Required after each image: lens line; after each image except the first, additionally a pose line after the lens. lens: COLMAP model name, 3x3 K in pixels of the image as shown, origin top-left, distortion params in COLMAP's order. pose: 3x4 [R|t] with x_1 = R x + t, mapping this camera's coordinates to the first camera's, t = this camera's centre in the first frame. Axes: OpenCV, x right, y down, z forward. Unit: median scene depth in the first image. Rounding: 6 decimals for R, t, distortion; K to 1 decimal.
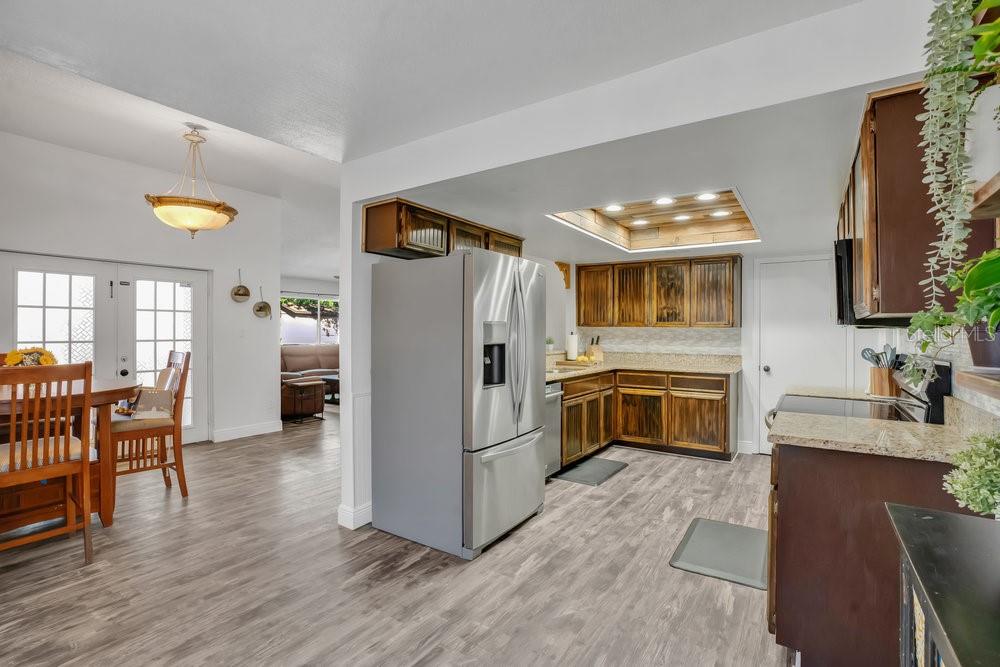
lens RADIAL K [[470.4, 0, 521.3], [0, 470.4, 323.1], [0, 0, 1]] dist [-0.097135, 0.048681]
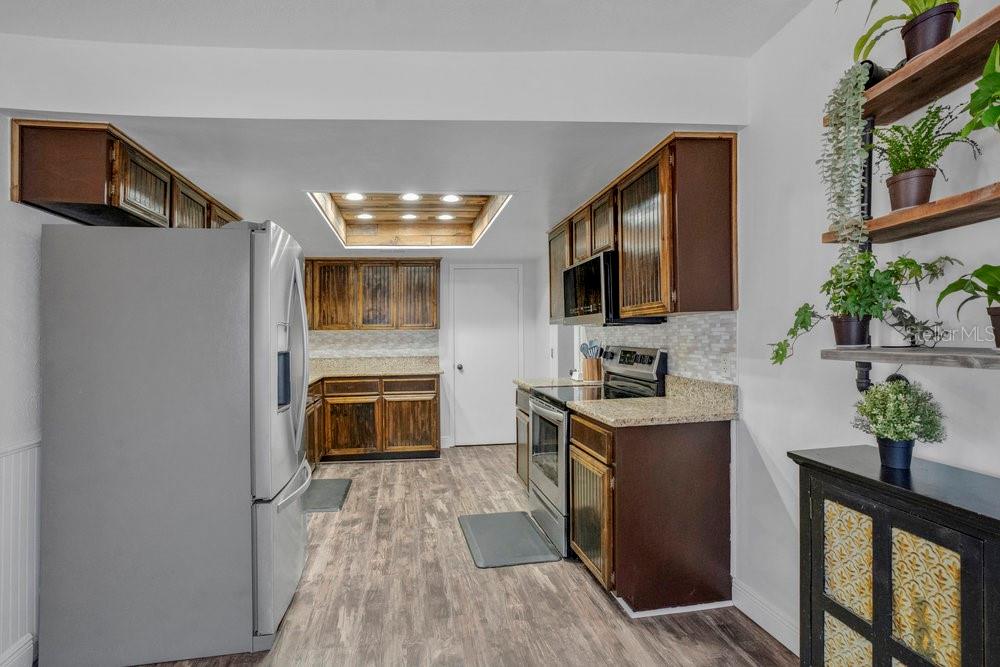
lens RADIAL K [[480.8, 0, 483.9], [0, 480.8, 335.7], [0, 0, 1]] dist [-0.097203, 0.053081]
pose [[0.748500, -0.022672, 0.662747, -0.217315], [0.010889, 0.999701, 0.021900, 0.002522], [-0.663045, -0.009175, 0.748523, 0.149889]]
